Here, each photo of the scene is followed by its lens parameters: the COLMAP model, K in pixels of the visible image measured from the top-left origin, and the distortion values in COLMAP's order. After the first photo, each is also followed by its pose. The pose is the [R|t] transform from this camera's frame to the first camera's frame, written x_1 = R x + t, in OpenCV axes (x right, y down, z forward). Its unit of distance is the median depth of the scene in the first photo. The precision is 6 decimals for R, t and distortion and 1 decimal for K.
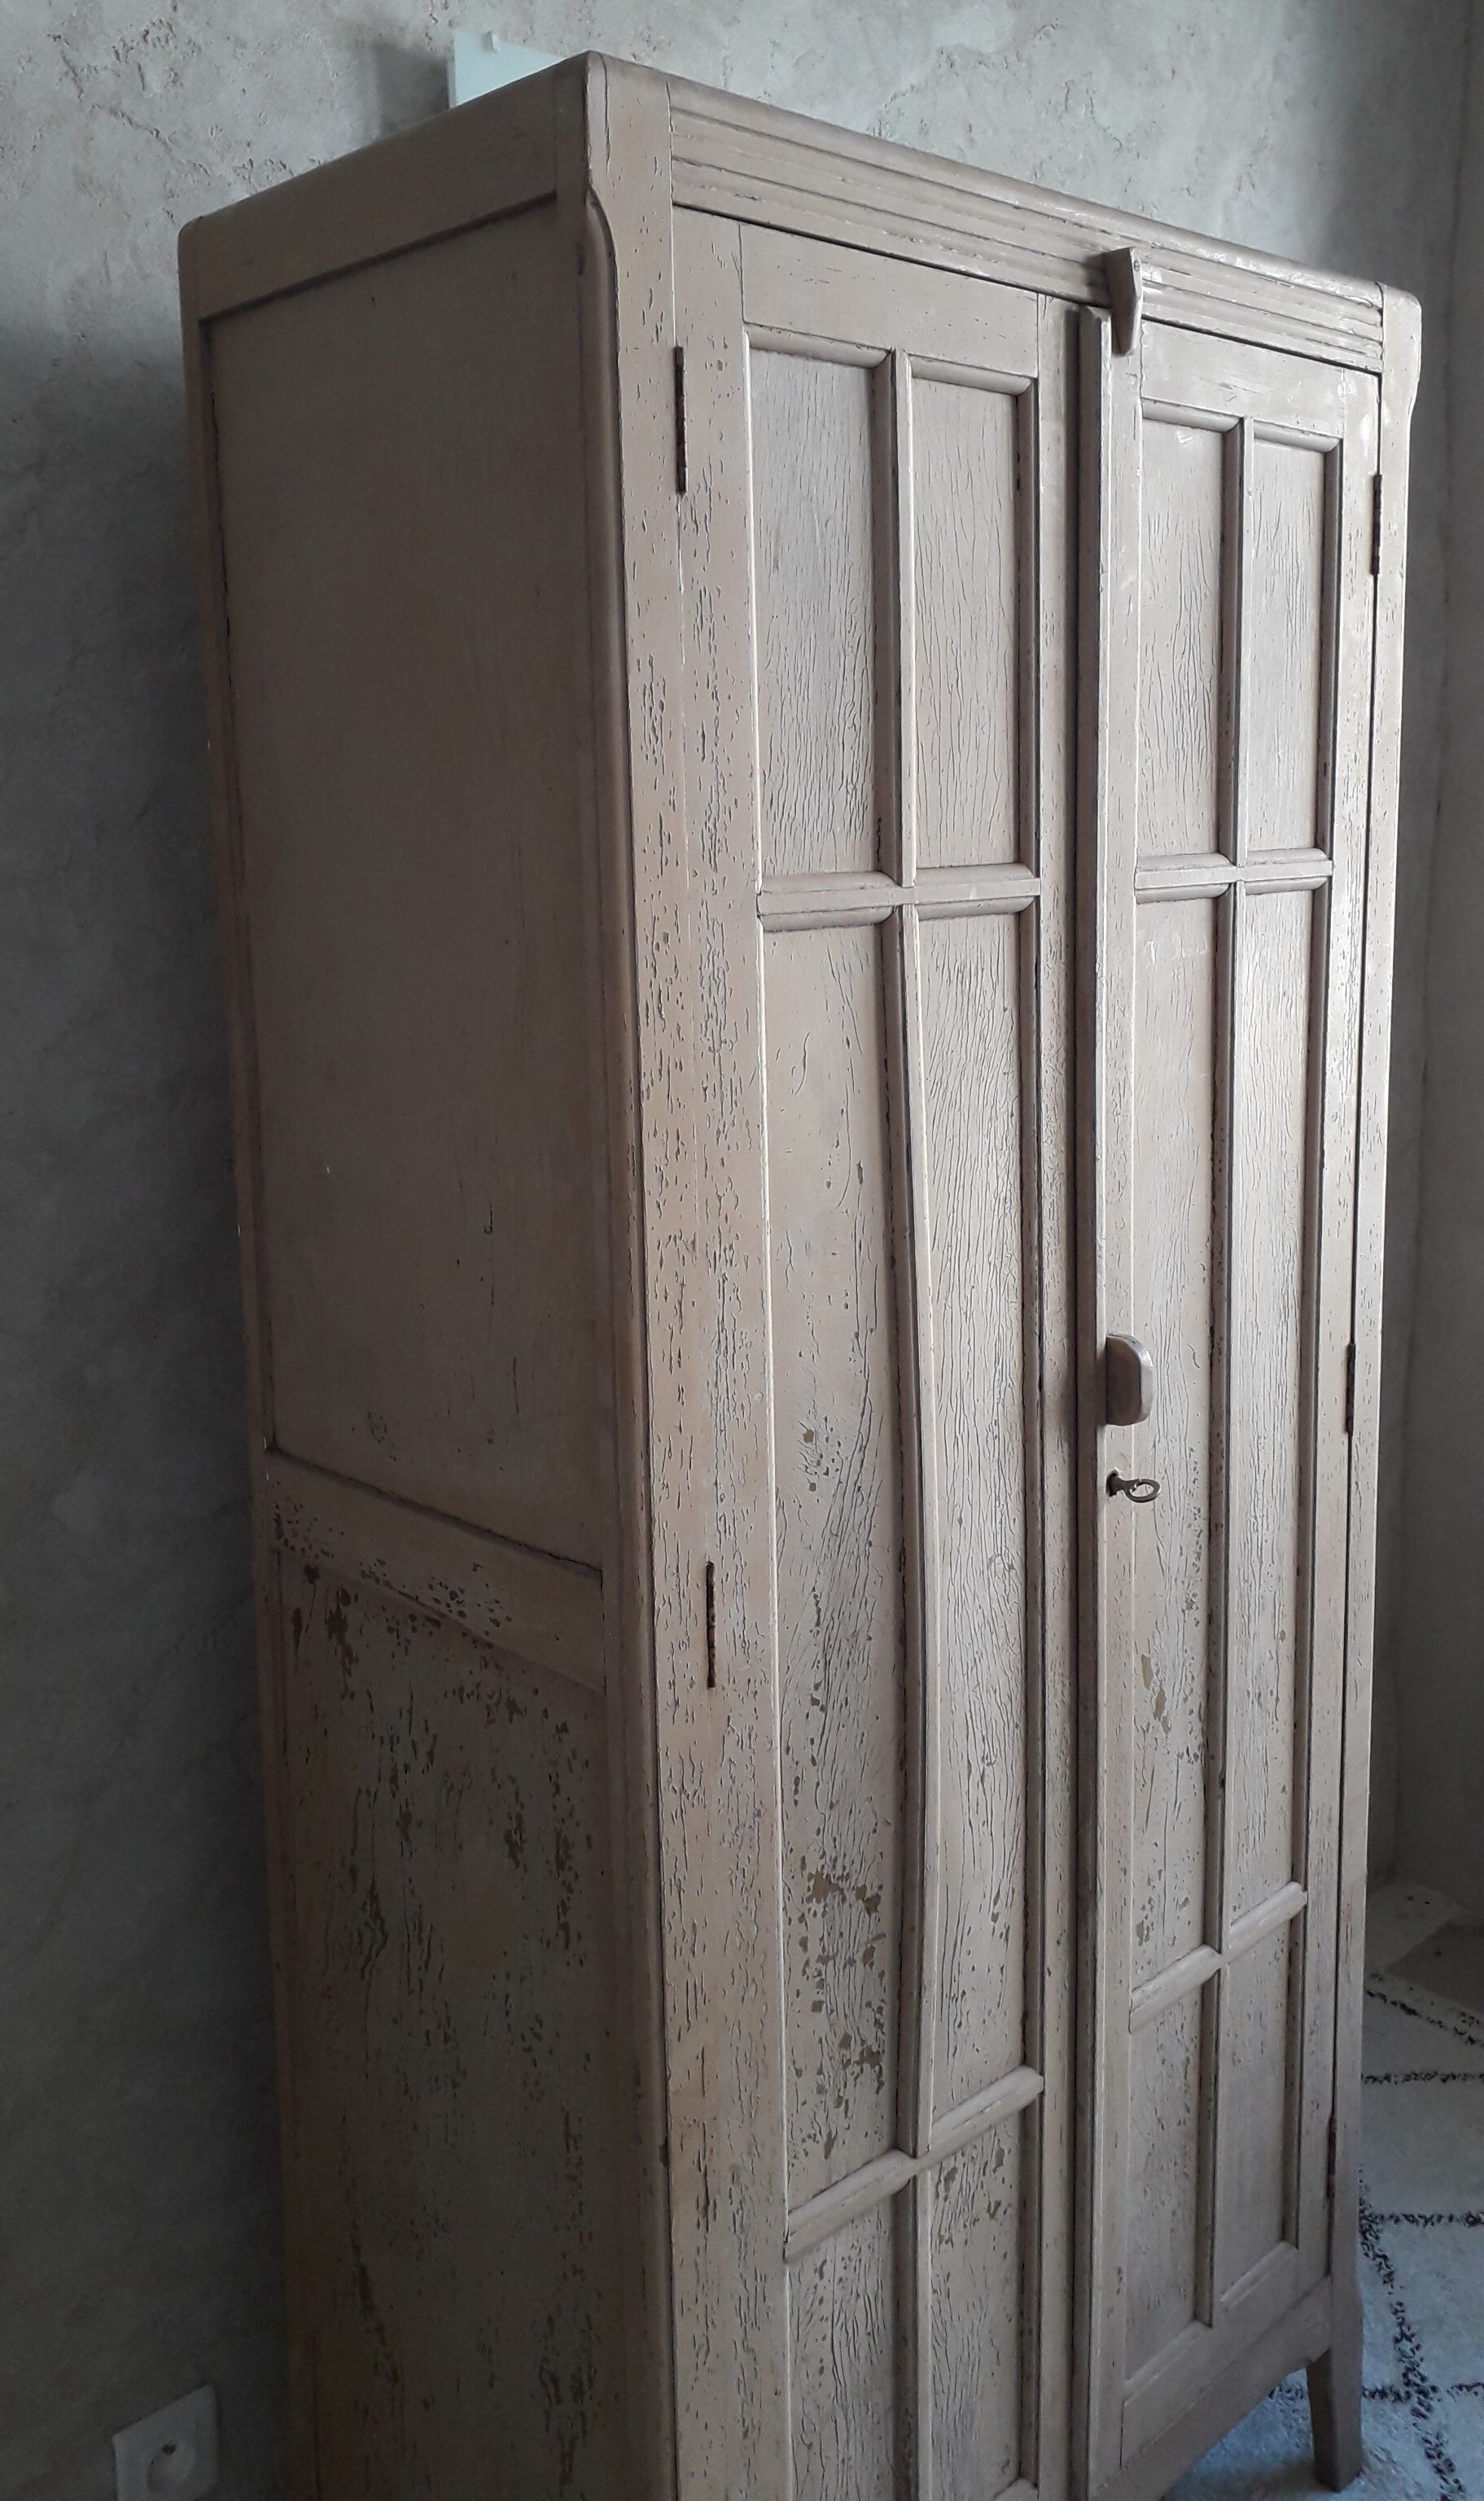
lens RADIAL K [[2081.2, 0, 707.2], [0, 2081.2, 1116.7], [0, 0, 1]] dist [0.096738, -0.208433]
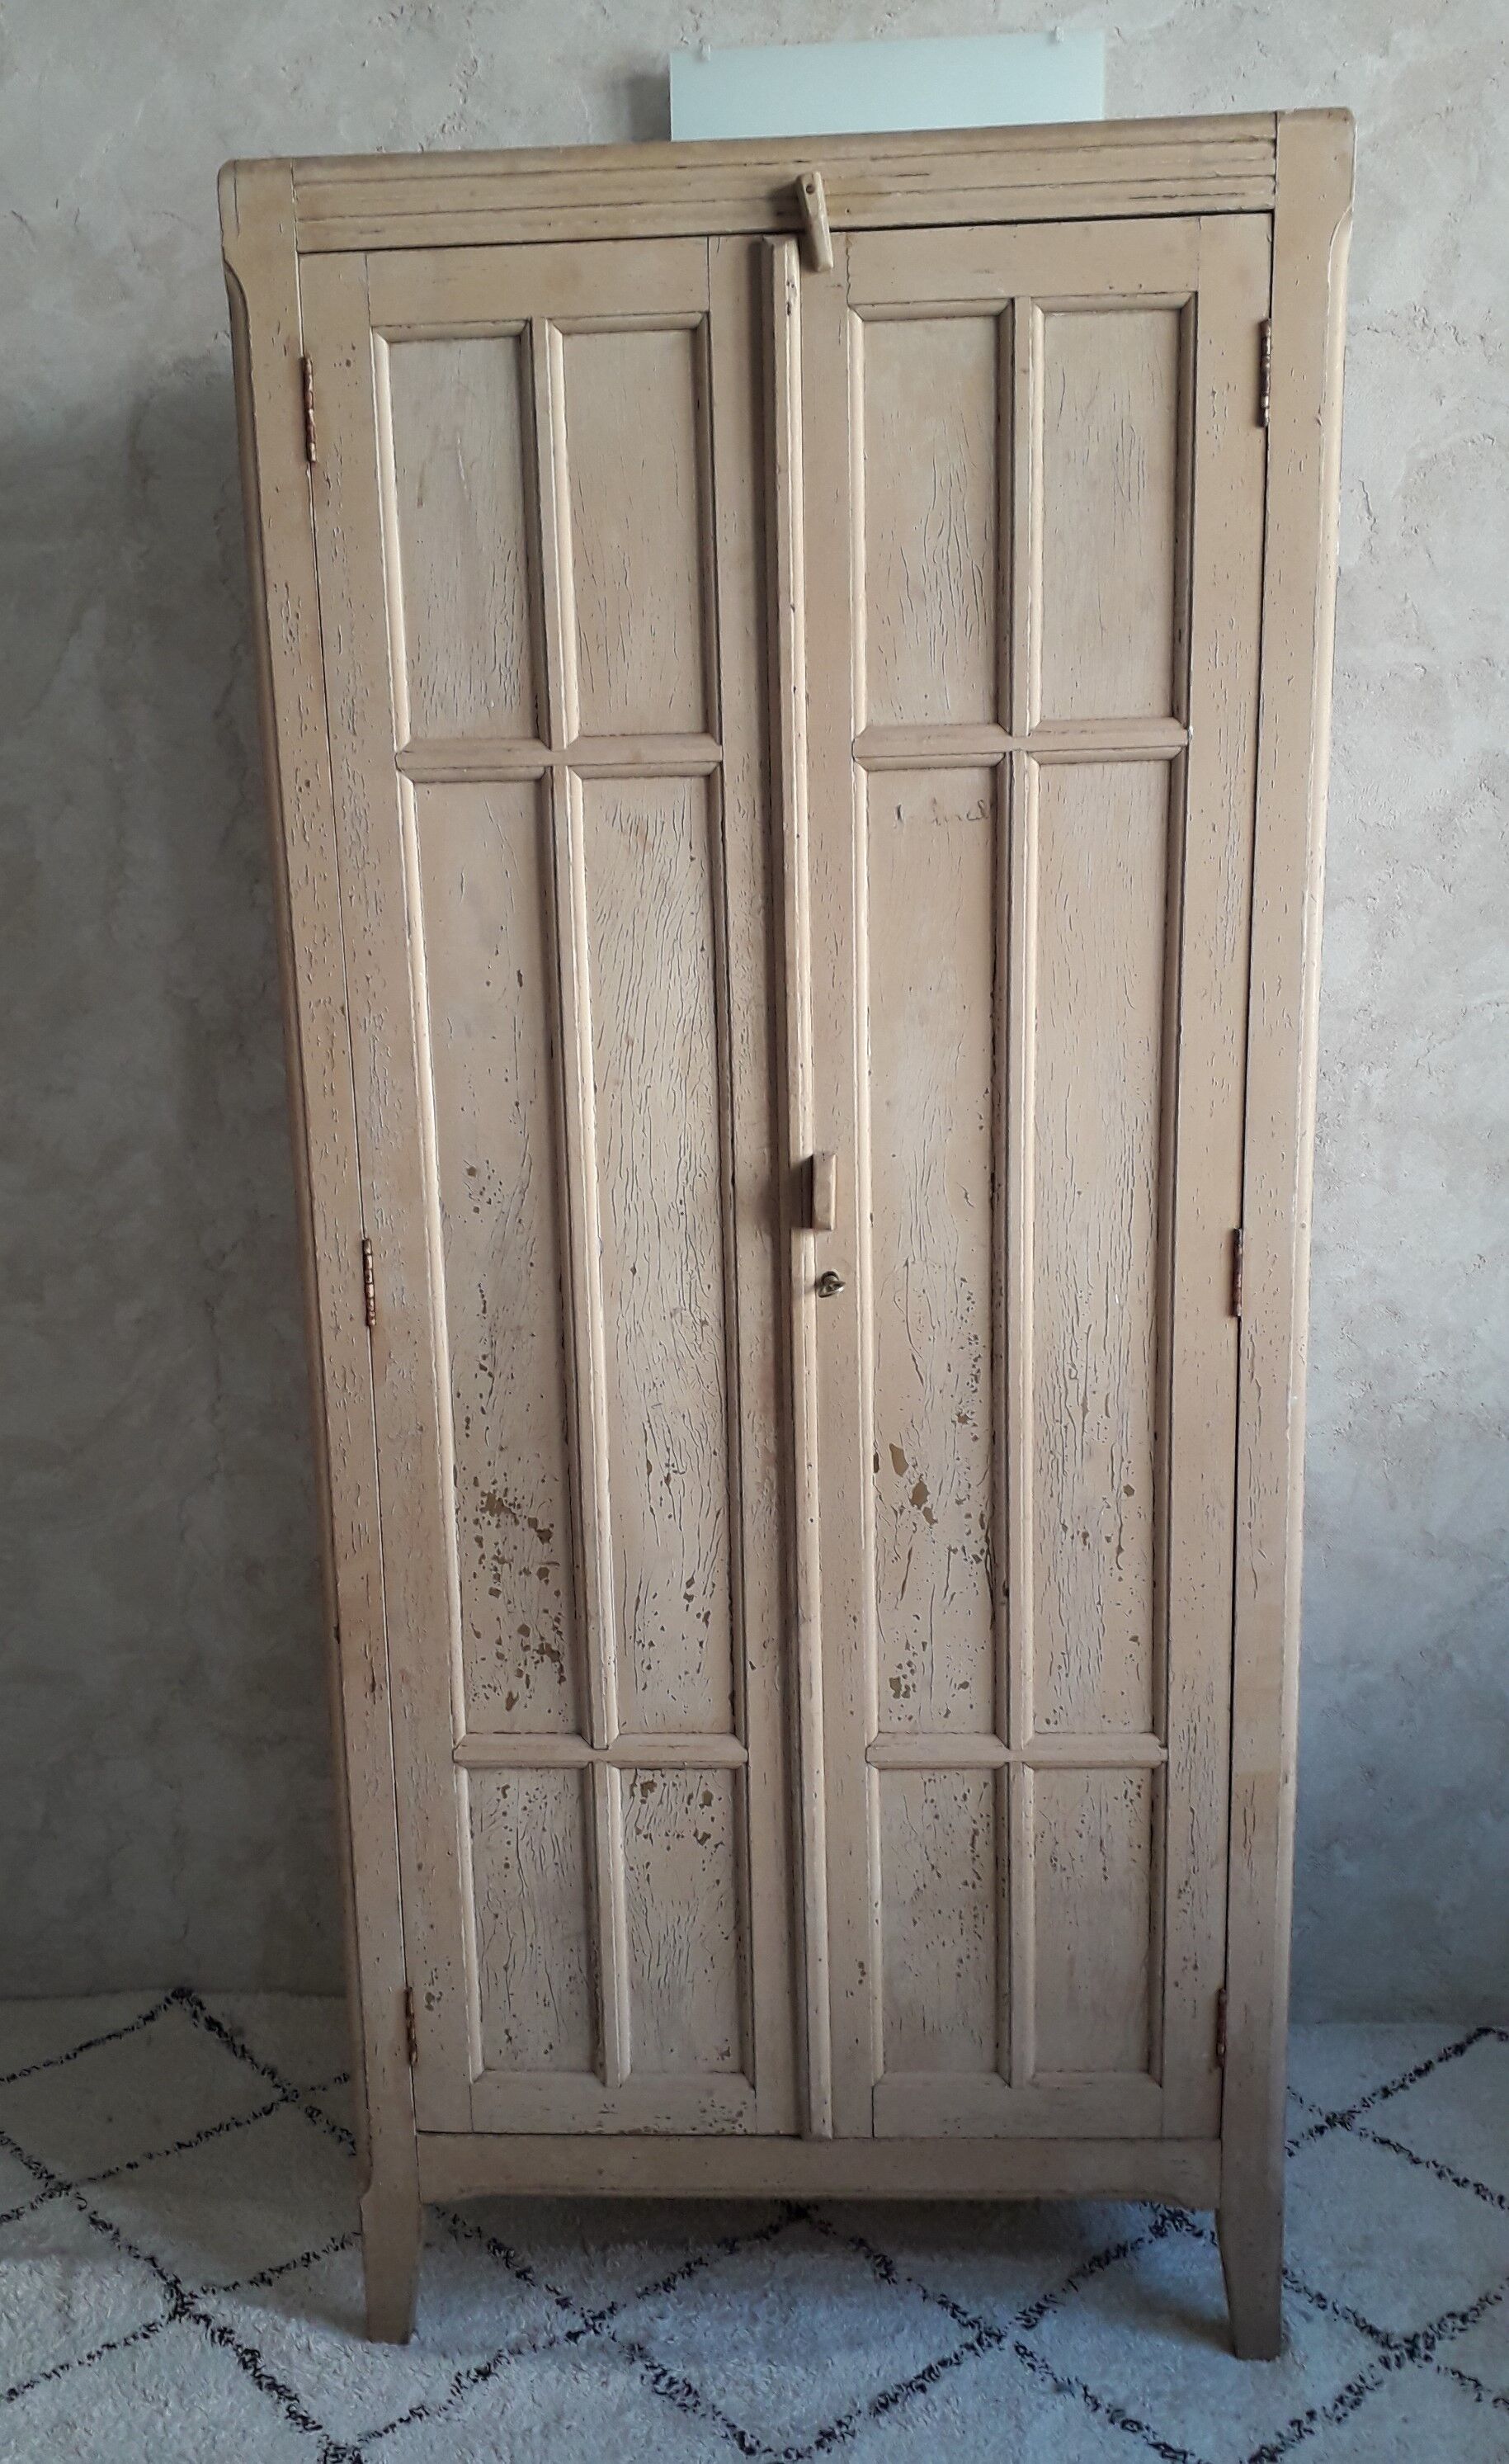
lens RADIAL K [[2141.4, 0, 736.4], [0, 2141.4, 1263.7], [0, 0, 1]] dist [0.073436, -0.125944]
pose [[0.690818, 0.158222, -0.705504, 1.041502], [-0.088777, 0.986941, 0.134411, 0.010793], [0.717558, -0.030221, 0.695843, 0.142071]]
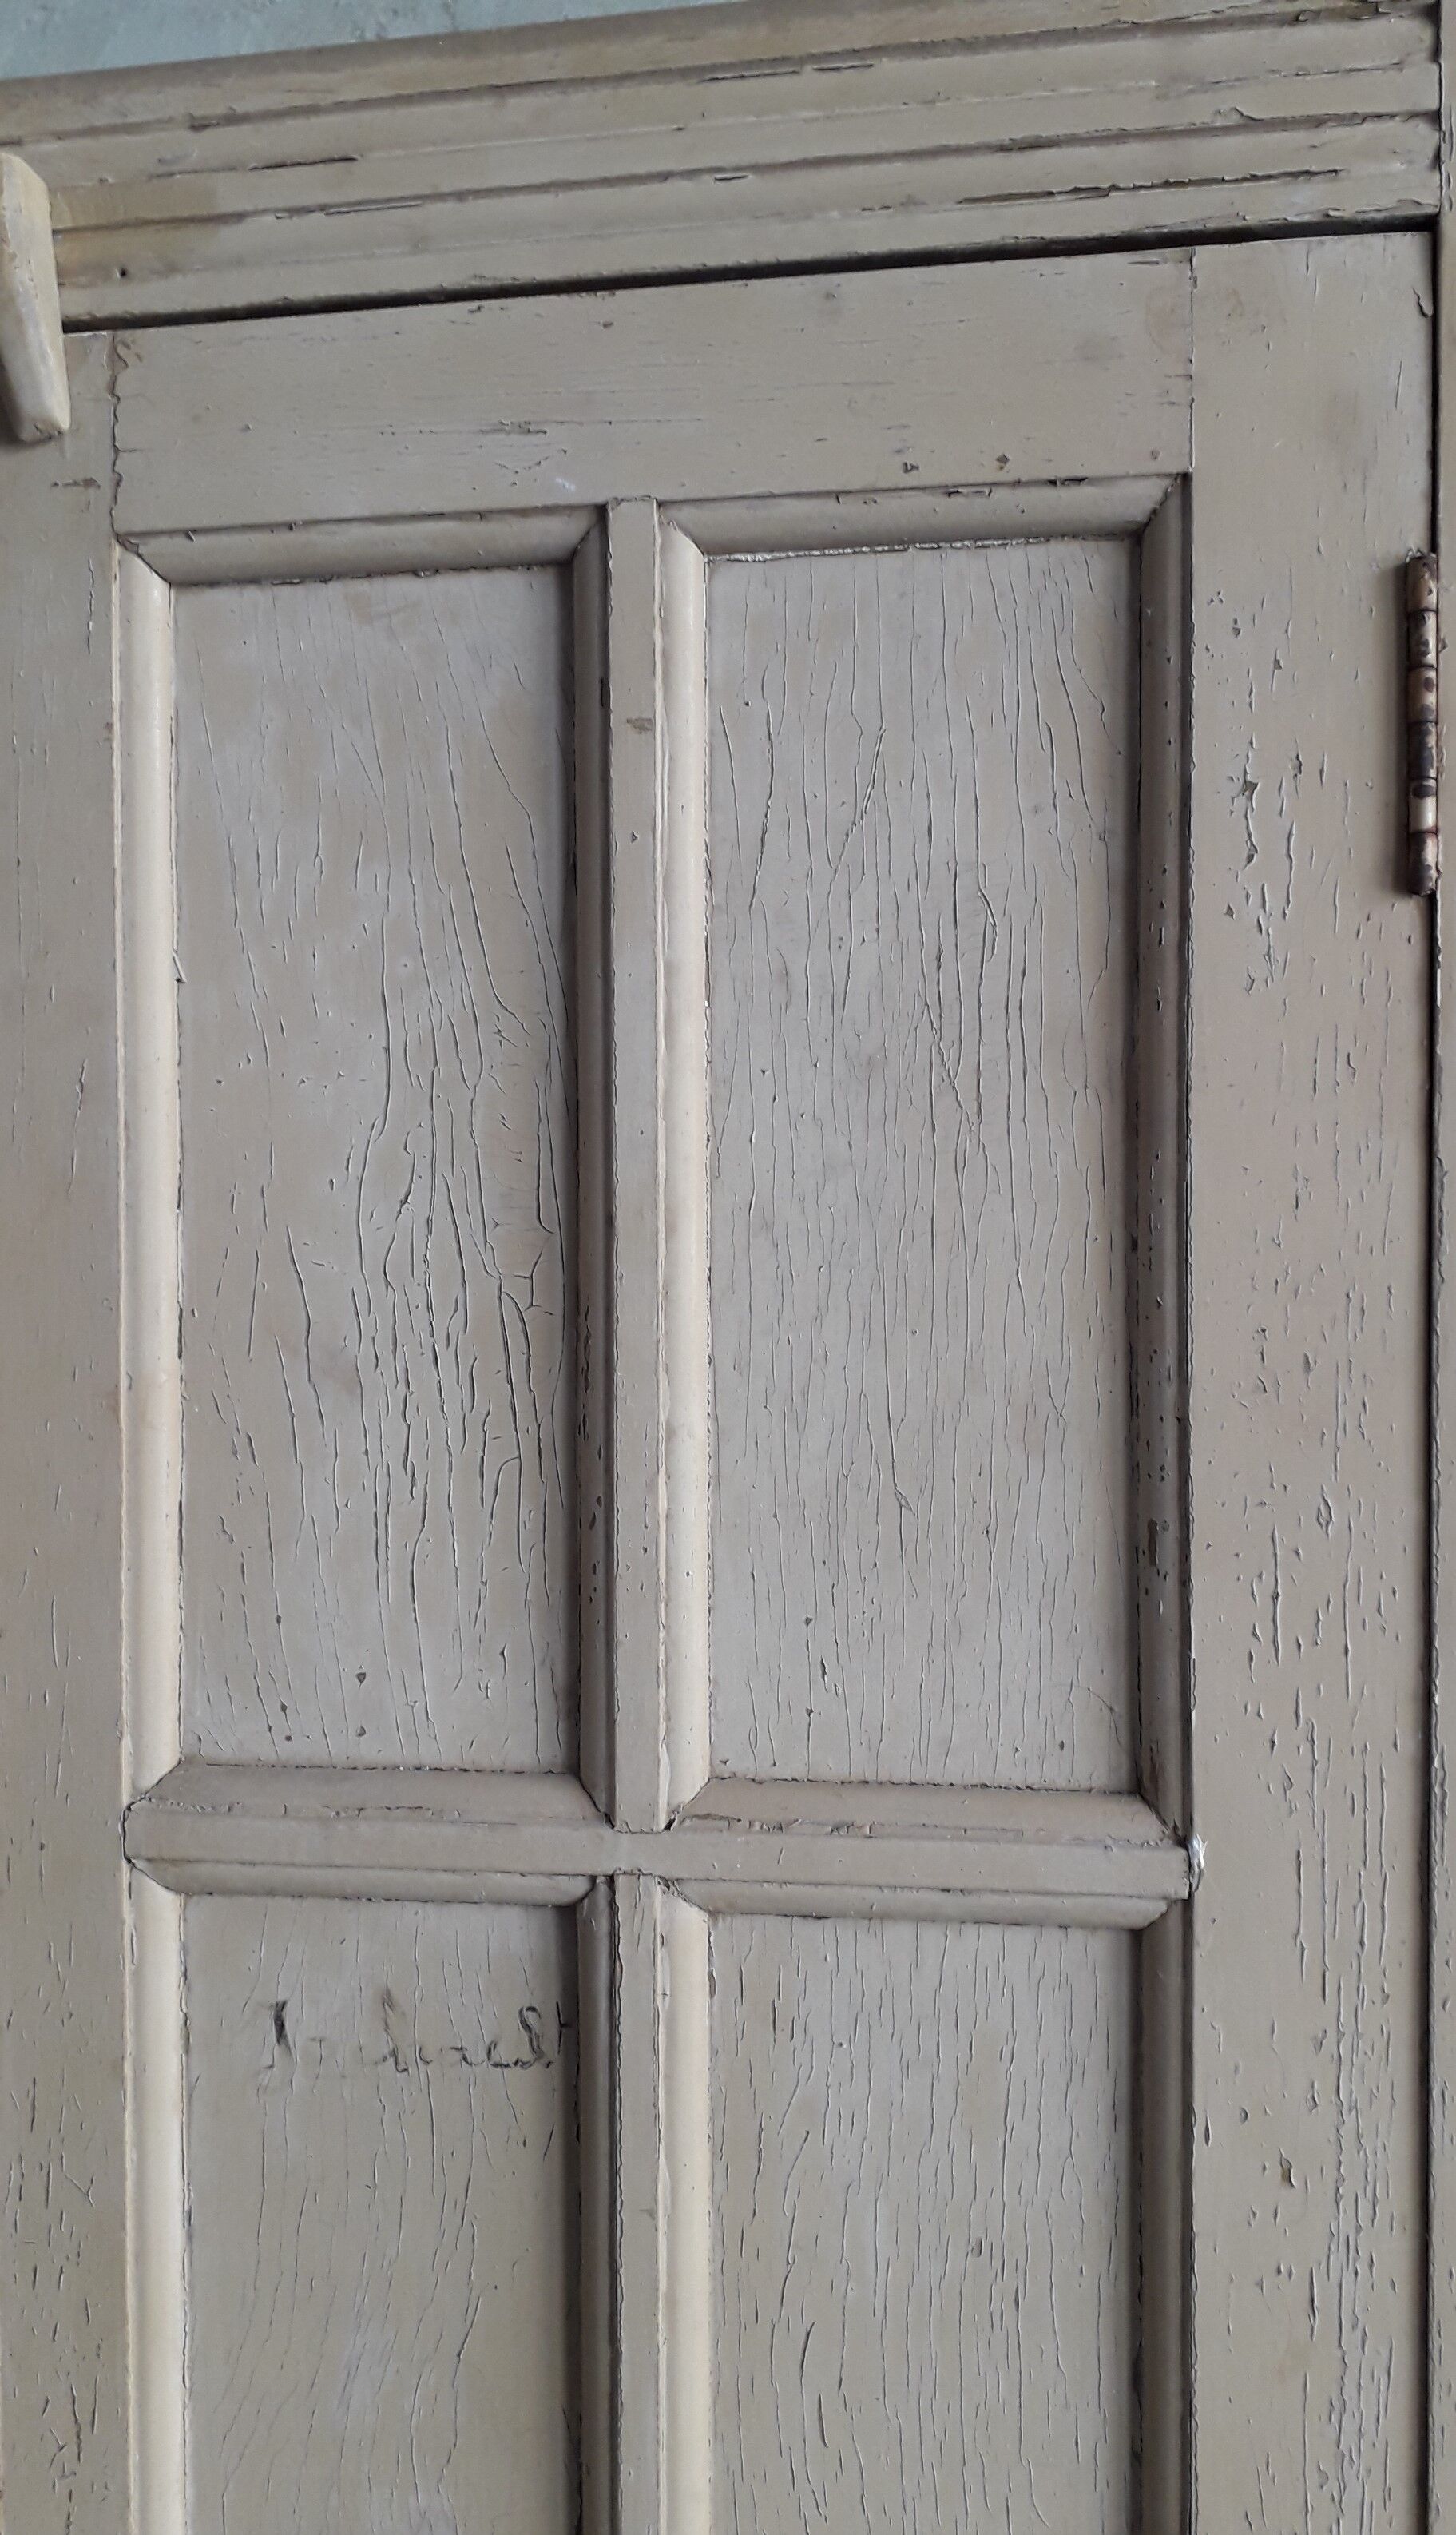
lens RADIAL K [[2038.7, 0, 728.0], [0, 2038.7, 1267.5], [0, 0, 1]] dist [0.081625, -0.131998]
pose [[0.619654, 0.034408, -0.784120, 0.551298], [-0.115439, 0.992169, -0.047688, -0.207949], [0.776339, 0.120068, 0.618774, 0.865127]]
